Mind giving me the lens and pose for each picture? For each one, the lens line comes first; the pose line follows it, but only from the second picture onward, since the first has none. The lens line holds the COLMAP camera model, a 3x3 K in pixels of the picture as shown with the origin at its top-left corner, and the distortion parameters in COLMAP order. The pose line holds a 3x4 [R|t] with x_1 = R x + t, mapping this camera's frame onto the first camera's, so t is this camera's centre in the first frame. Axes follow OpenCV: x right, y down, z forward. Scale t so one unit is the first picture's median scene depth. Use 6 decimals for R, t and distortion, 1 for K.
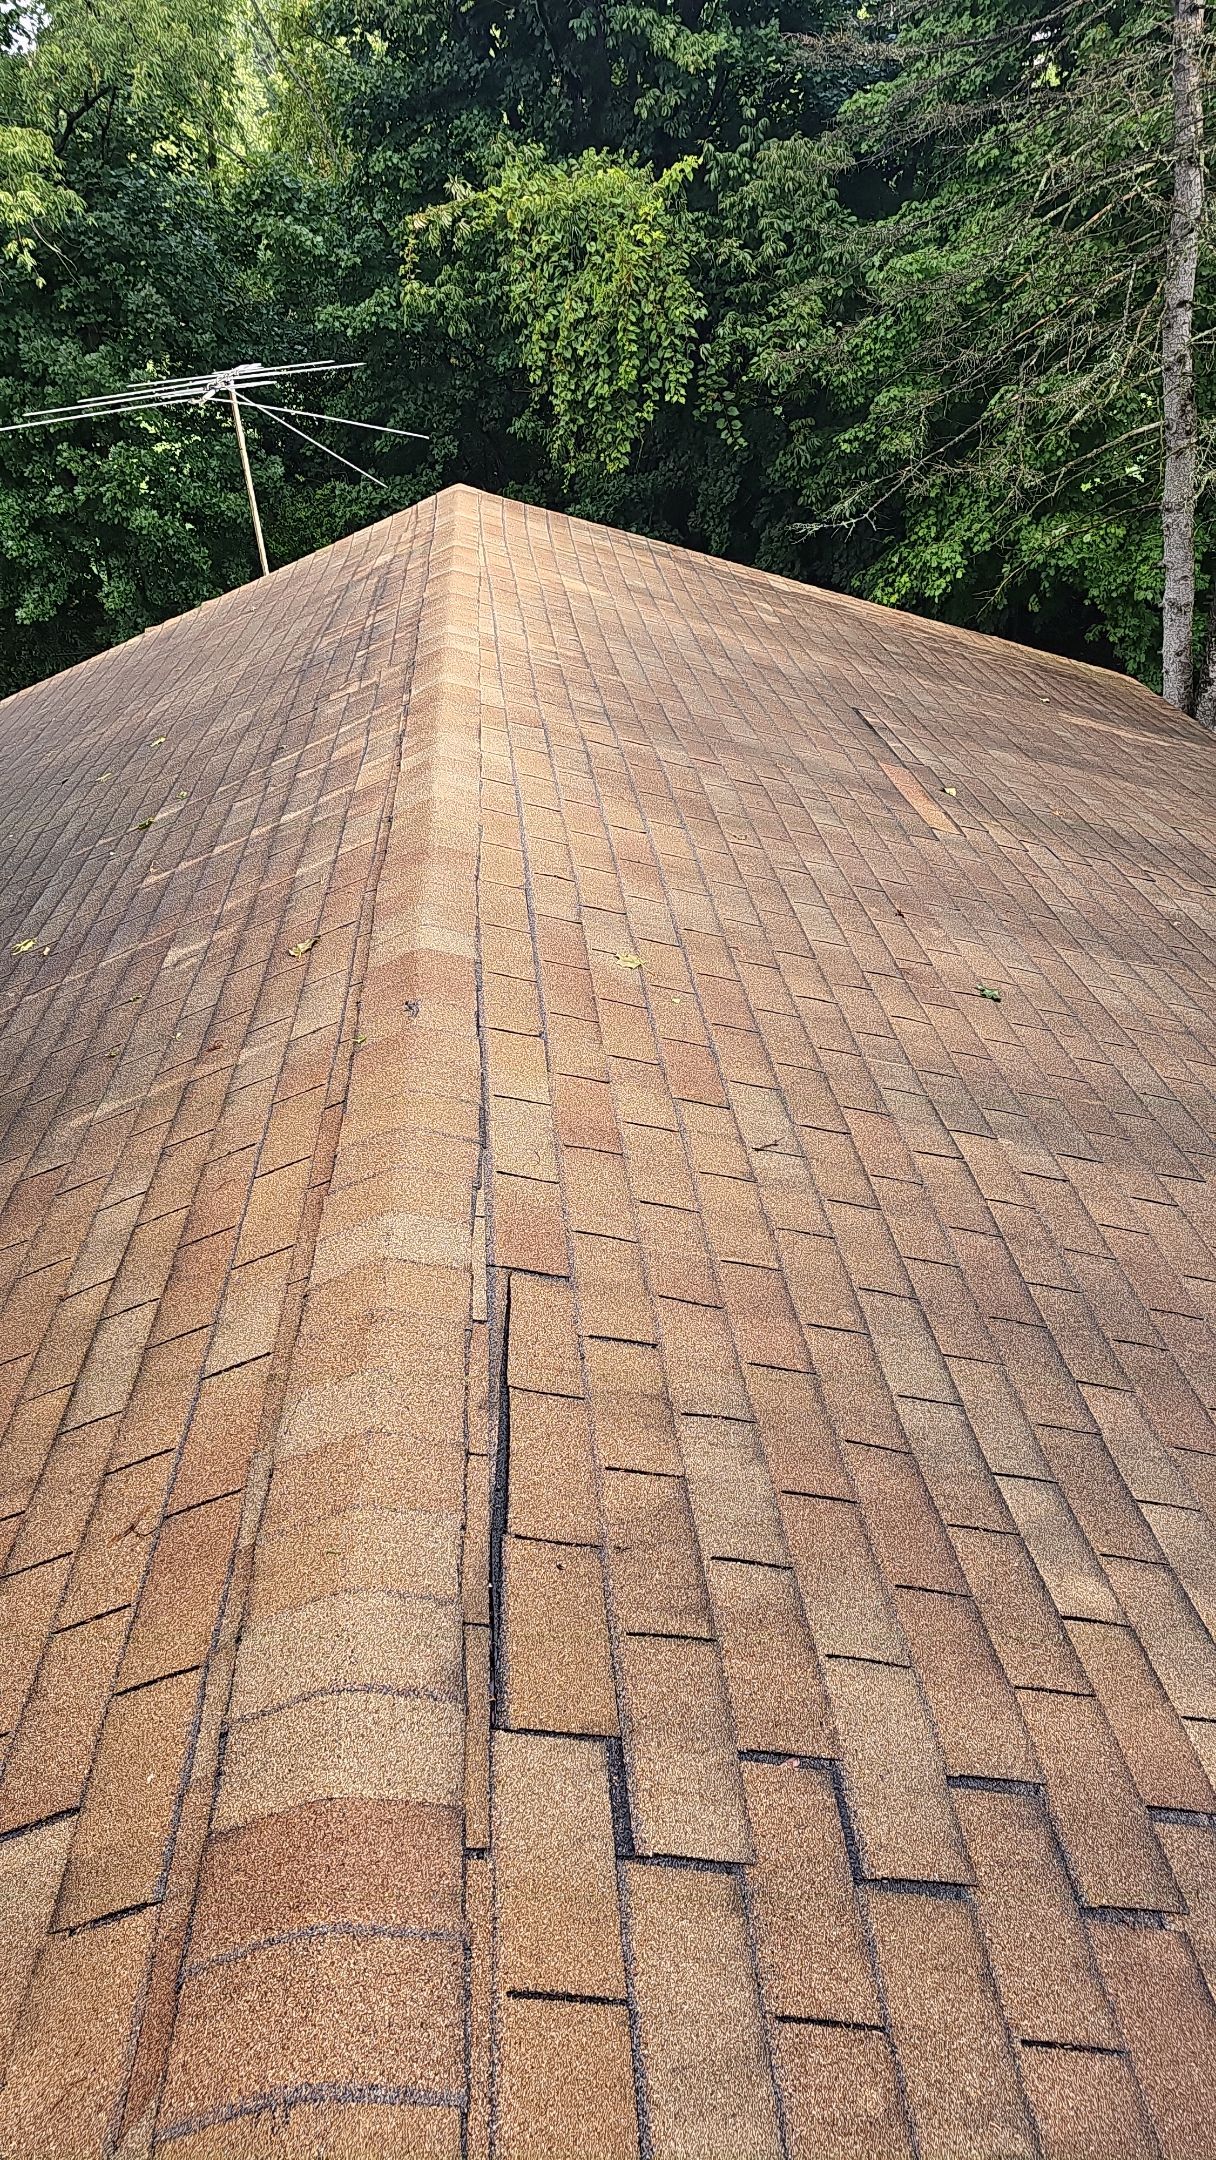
lens RADIAL K [[1431.6, 0, 597.3], [0, 1431.6, 1067.1], [0, 0, 1]] dist [0.061082, -0.047945]
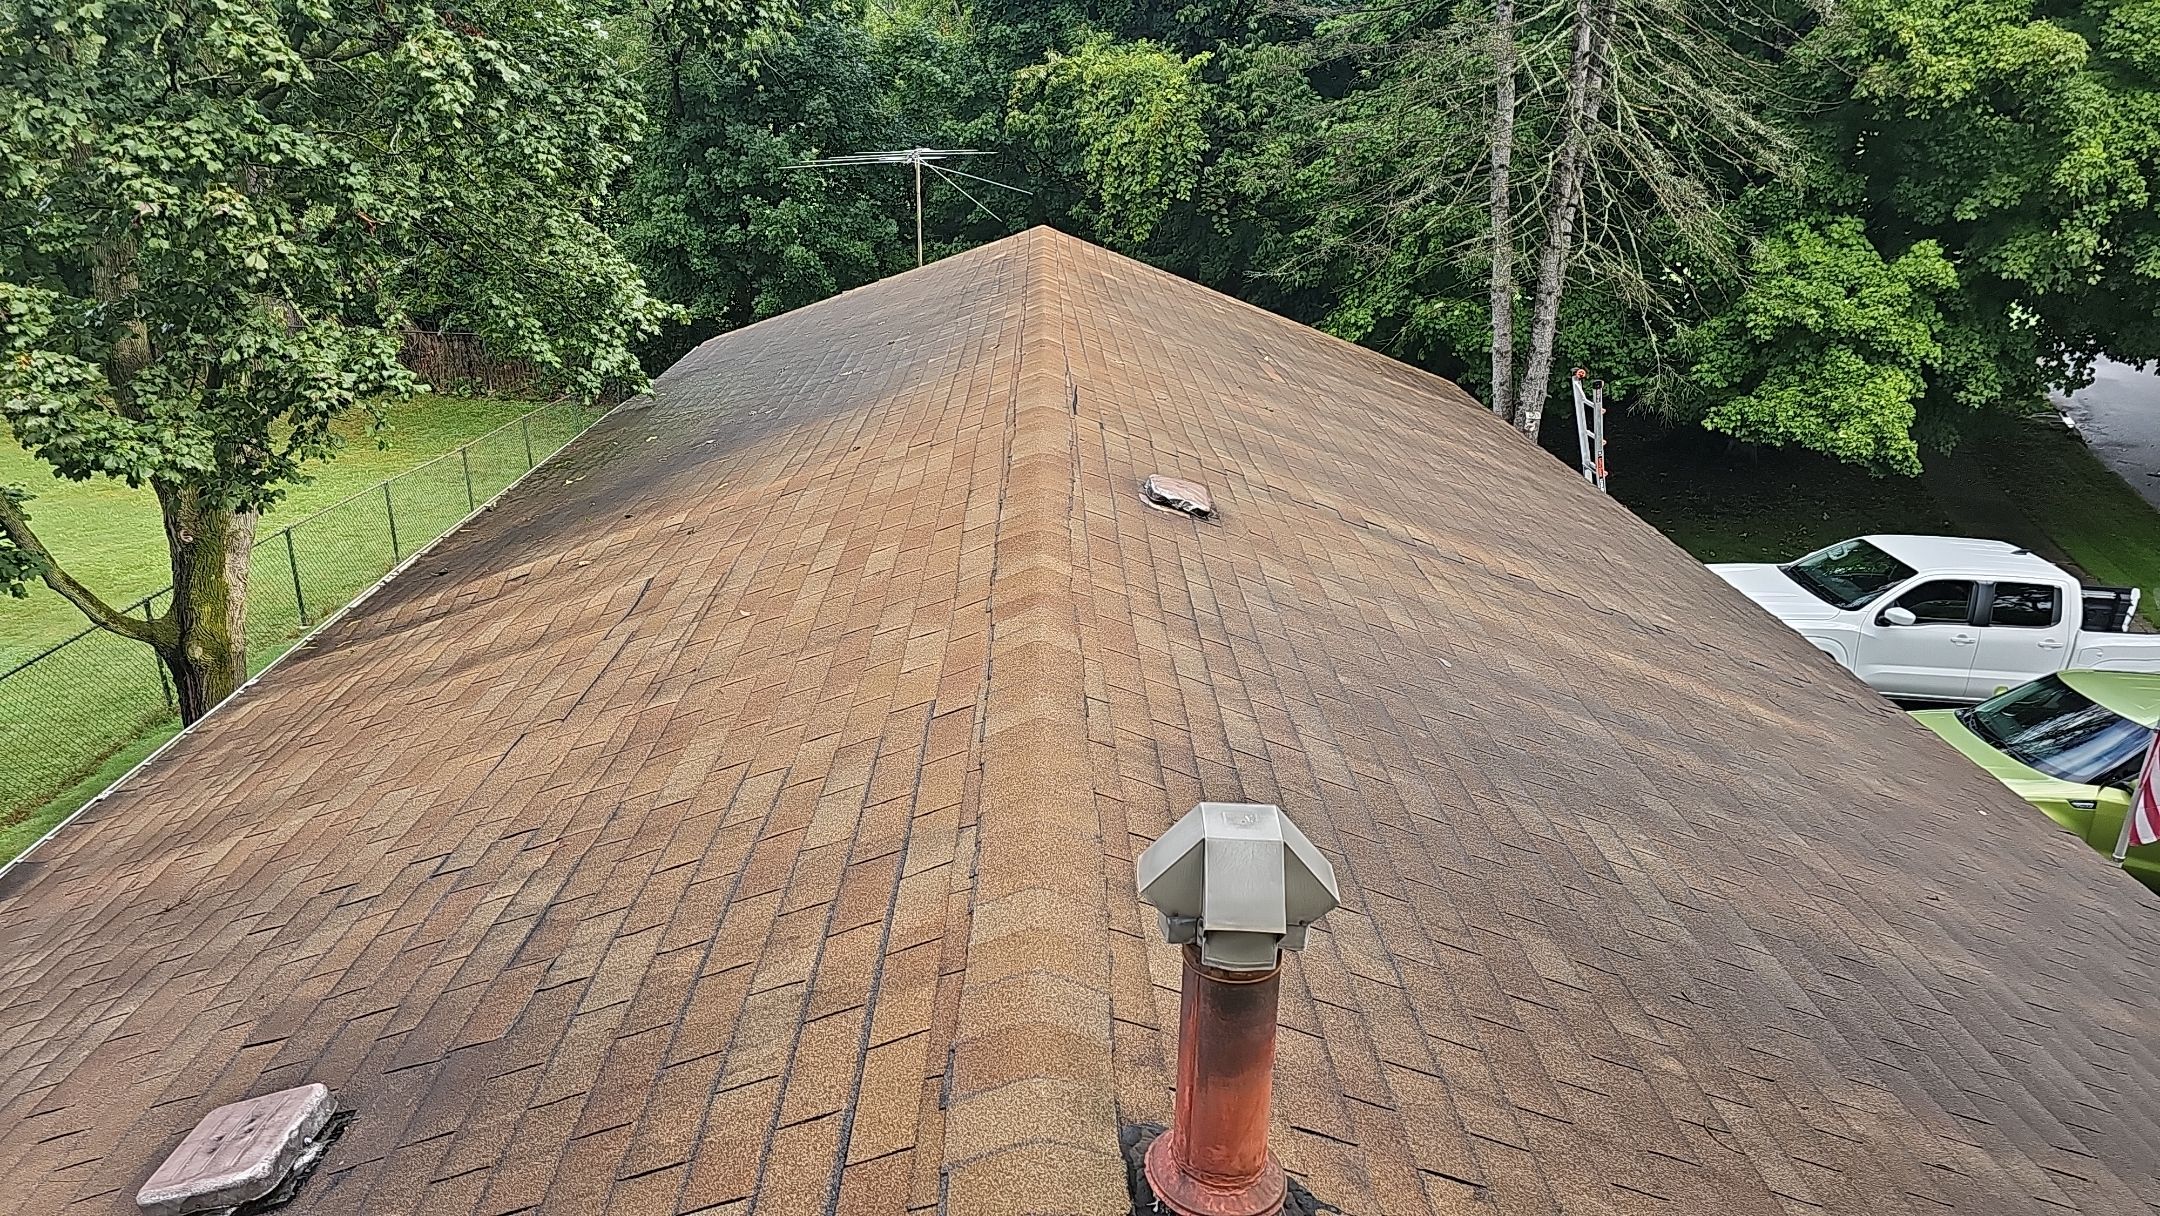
lens RADIAL K [[1431.6, 0, 1059.4], [0, 1431.6, 613.5], [0, 0, 1]] dist [0.061082, -0.047945]
pose [[0.994730, 0.099158, -0.026091, 0.007934], [-0.102120, 0.980932, -0.165362, 0.231384], [0.009196, 0.167155, 0.985888, -0.418550]]
